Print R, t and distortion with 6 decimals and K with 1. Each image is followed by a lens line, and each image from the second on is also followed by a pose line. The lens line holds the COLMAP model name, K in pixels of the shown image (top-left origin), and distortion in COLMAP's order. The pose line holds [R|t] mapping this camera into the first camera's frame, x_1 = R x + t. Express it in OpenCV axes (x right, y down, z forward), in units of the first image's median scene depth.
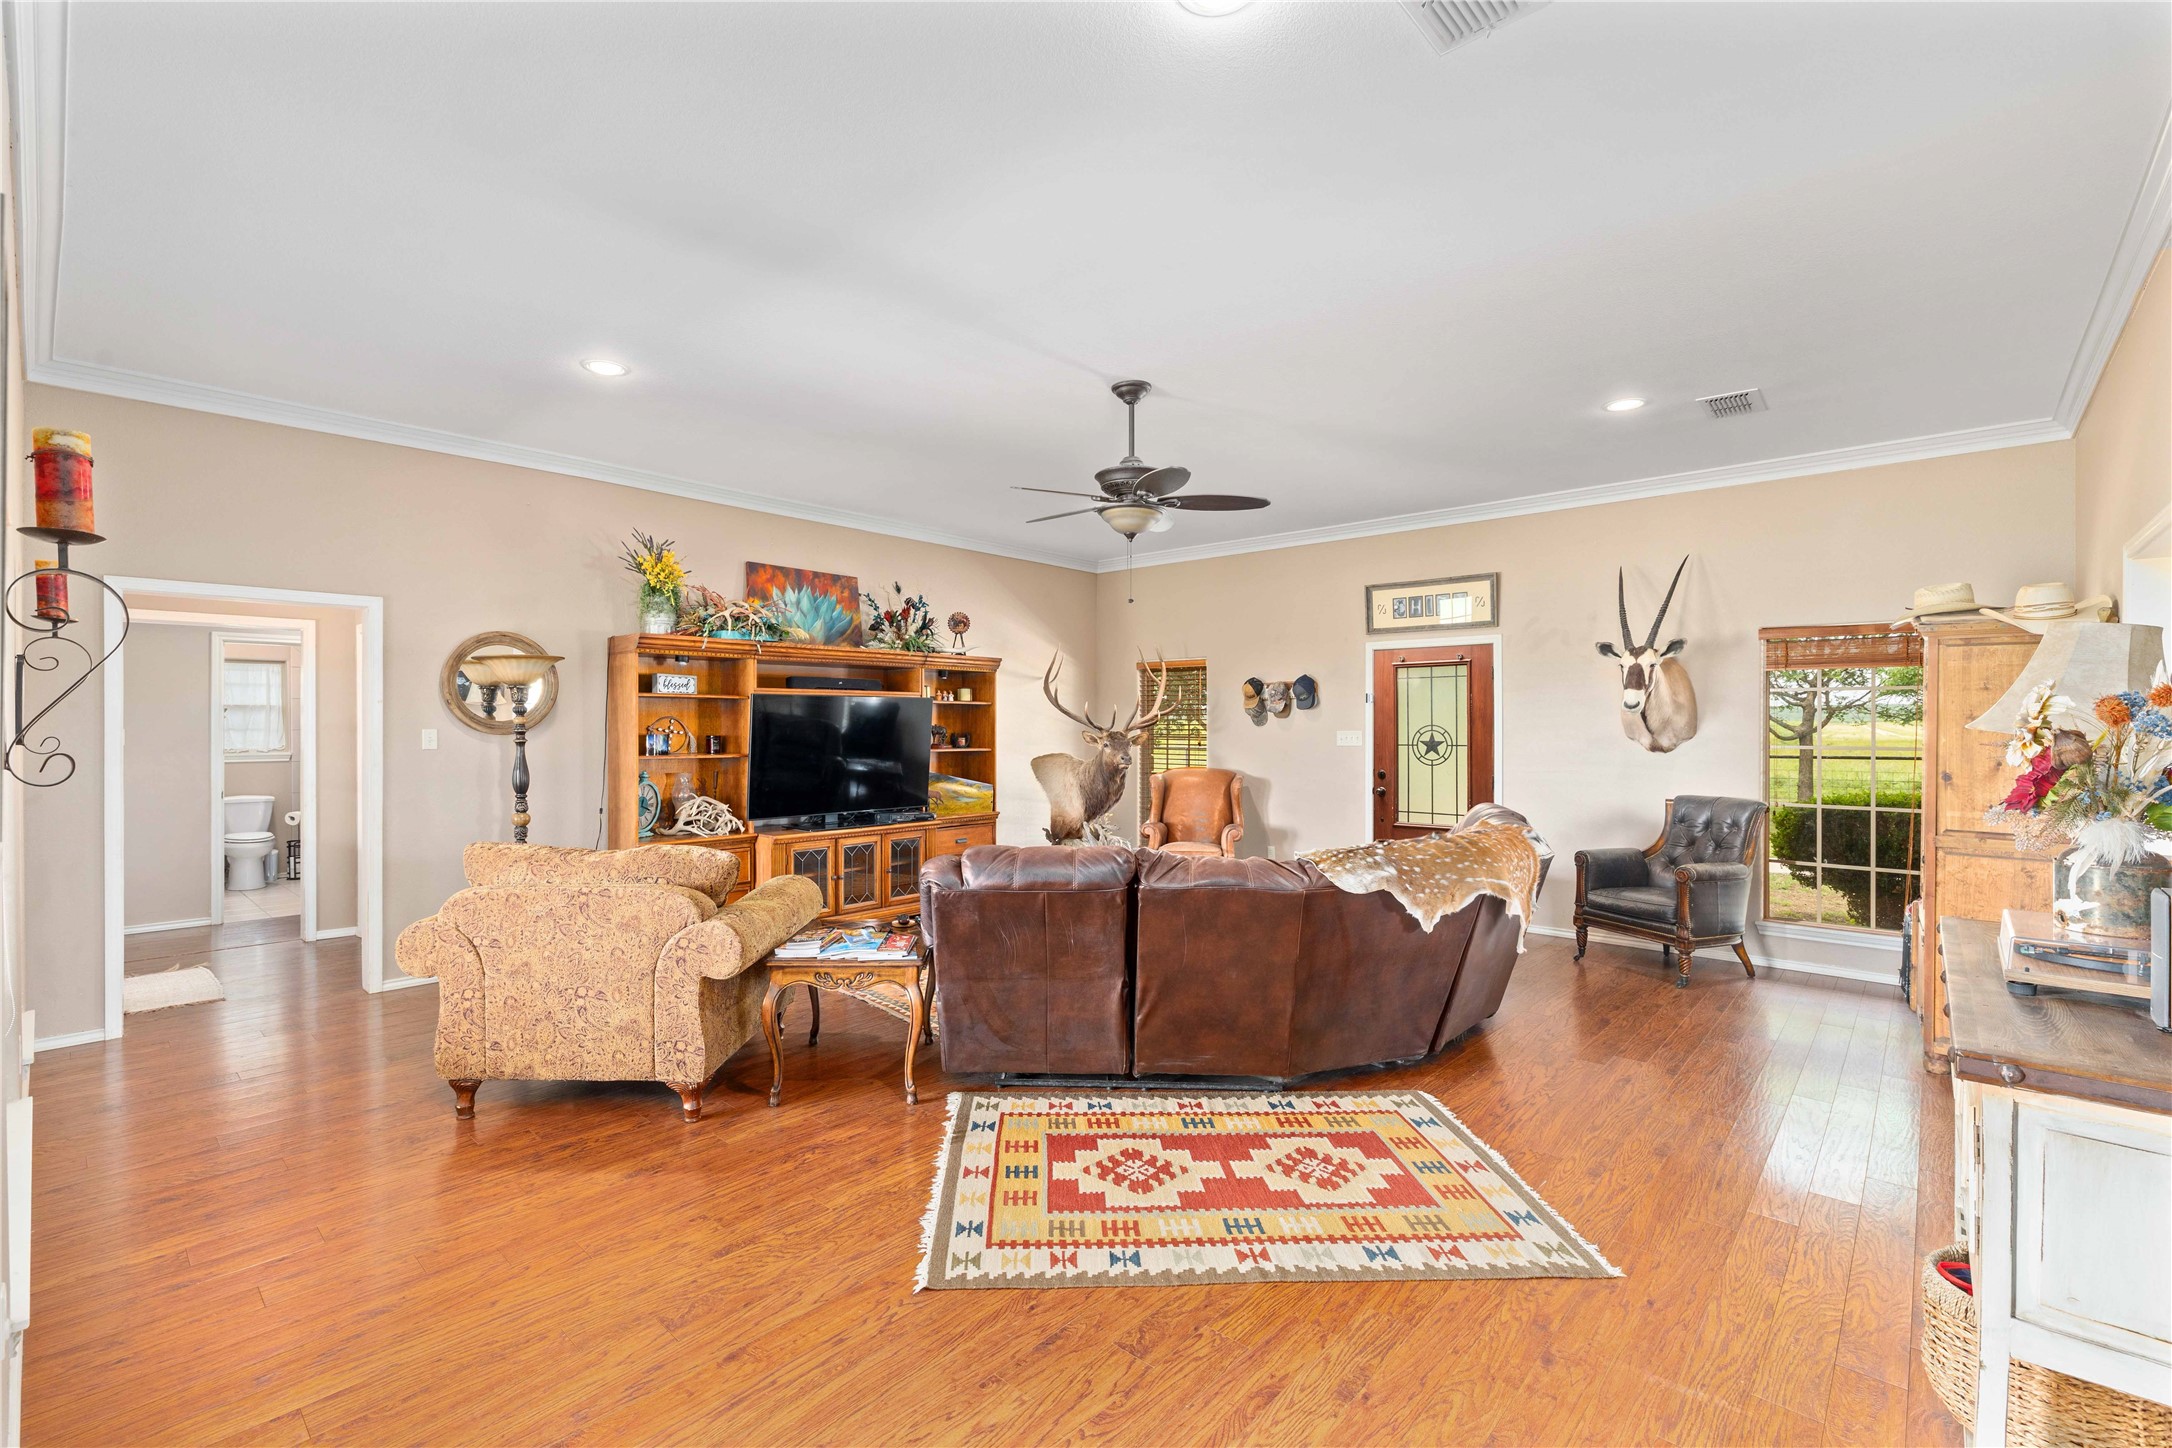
lens RADIAL K [[953.8, 0, 1072.5], [0, 953.8, 716.8], [0, 0, 1]] dist [0.001333, 0.000342]
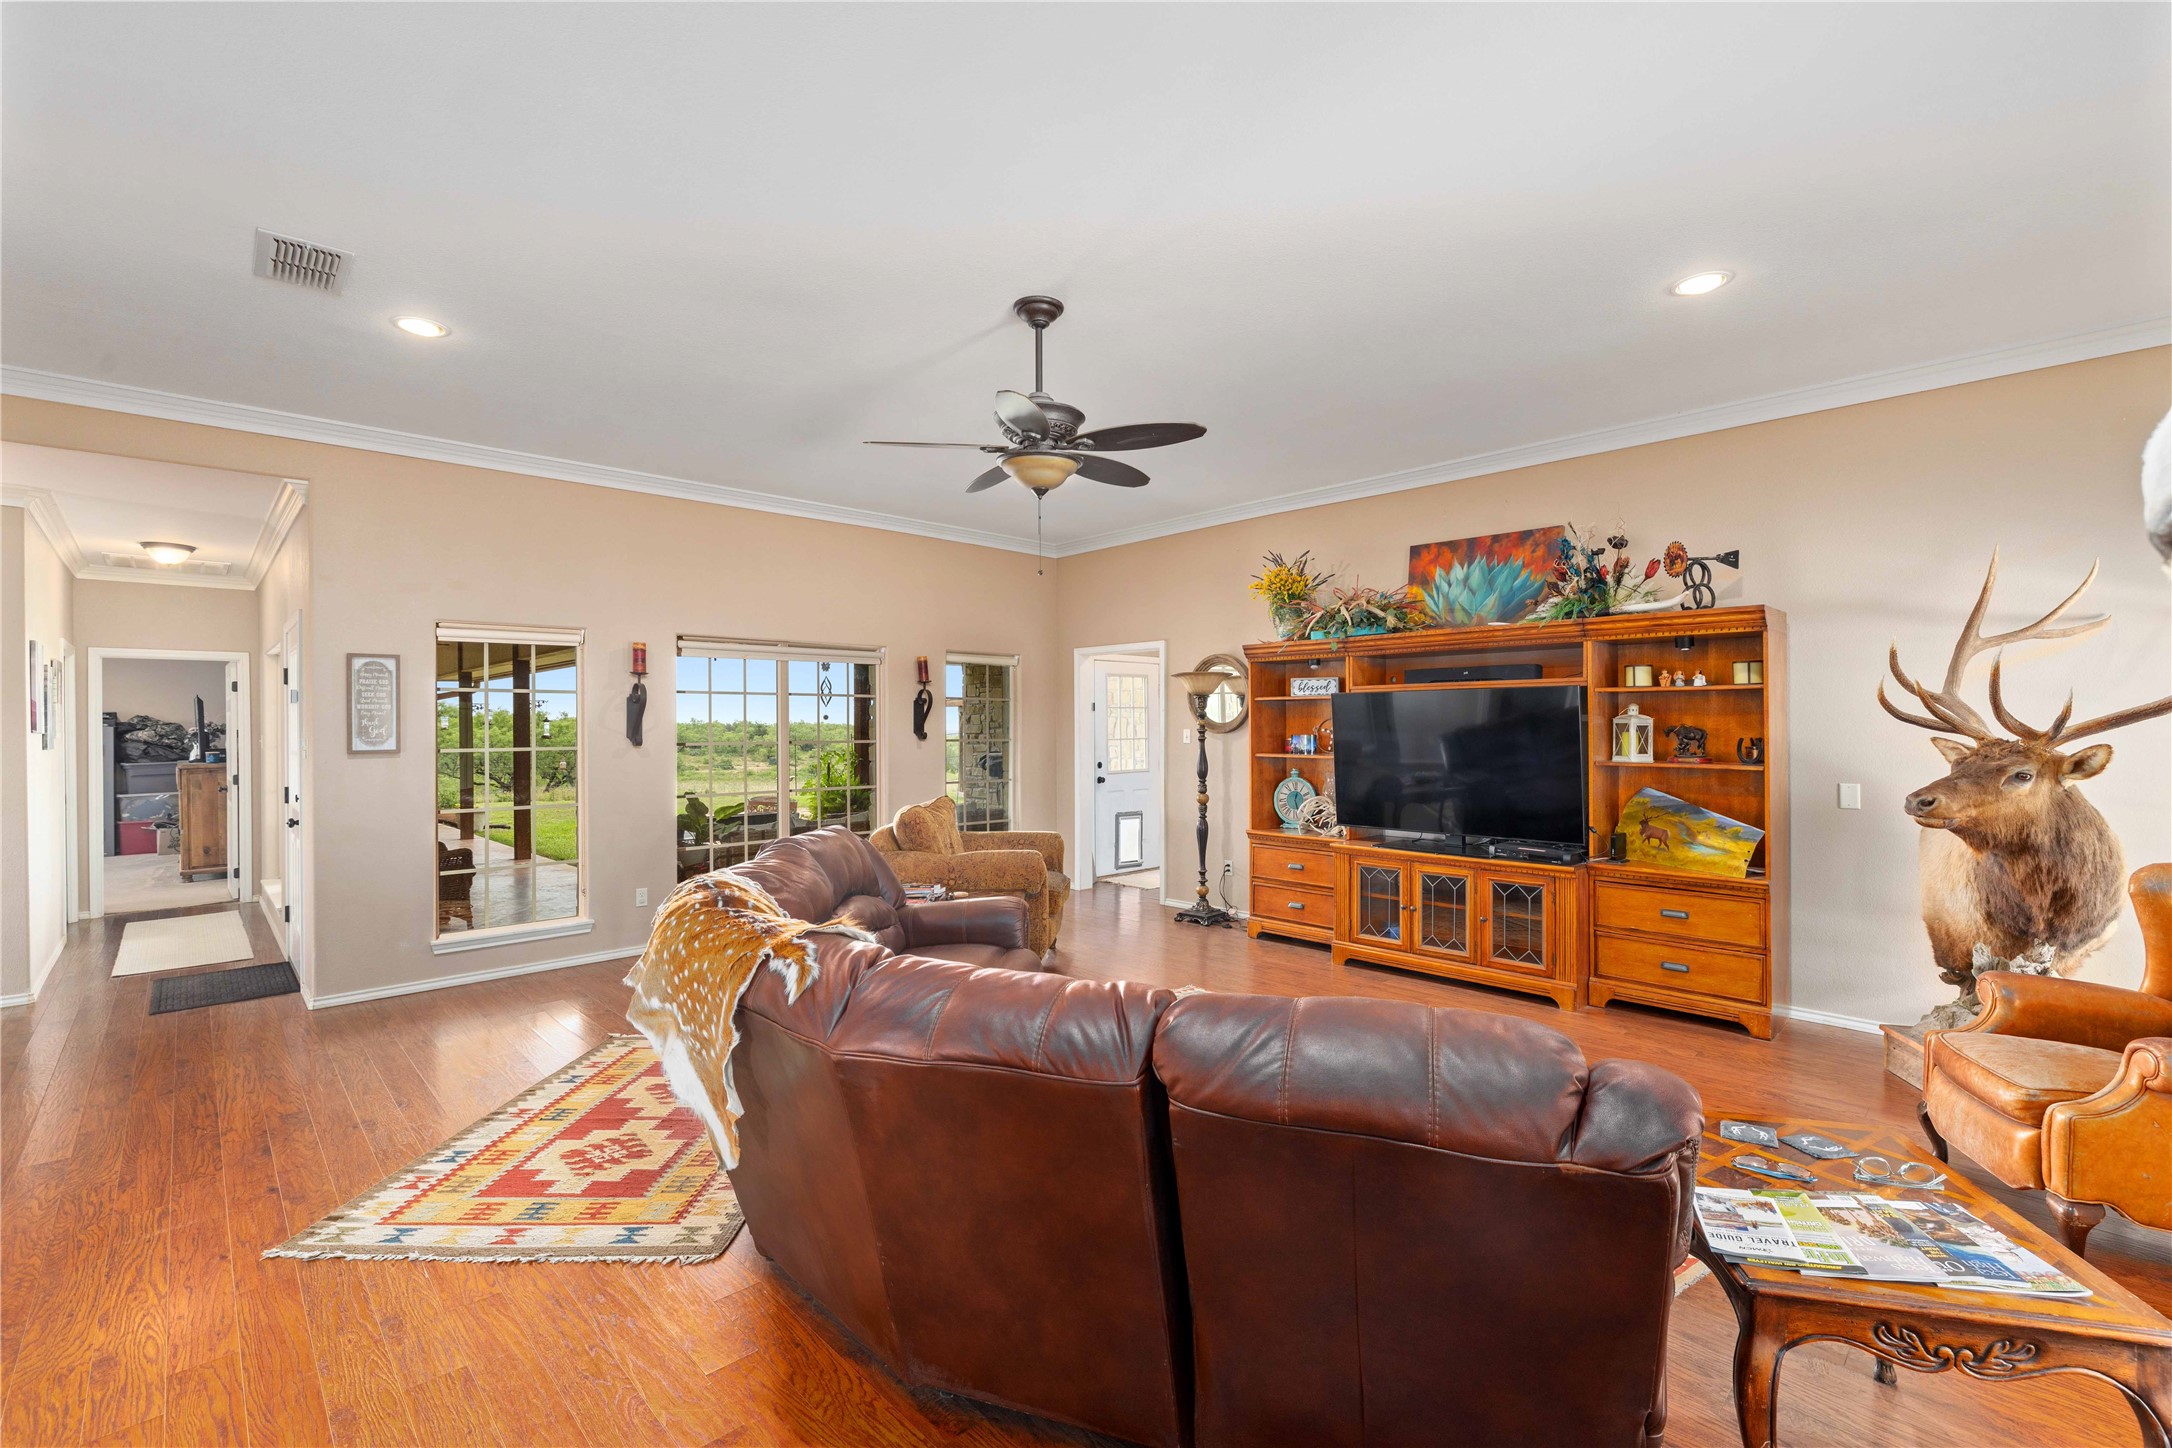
lens RADIAL K [[944.9, 0, 1078.3], [0, 944.9, 725.9], [0, 0, 1]] dist [-0.000281, 0.000636]
pose [[-0.069372, 0.001984, -0.997589, 1.211965], [0.012509, 0.999921, 0.001119, 0.008667], [0.997512, -0.012401, -0.069392, 1.543100]]
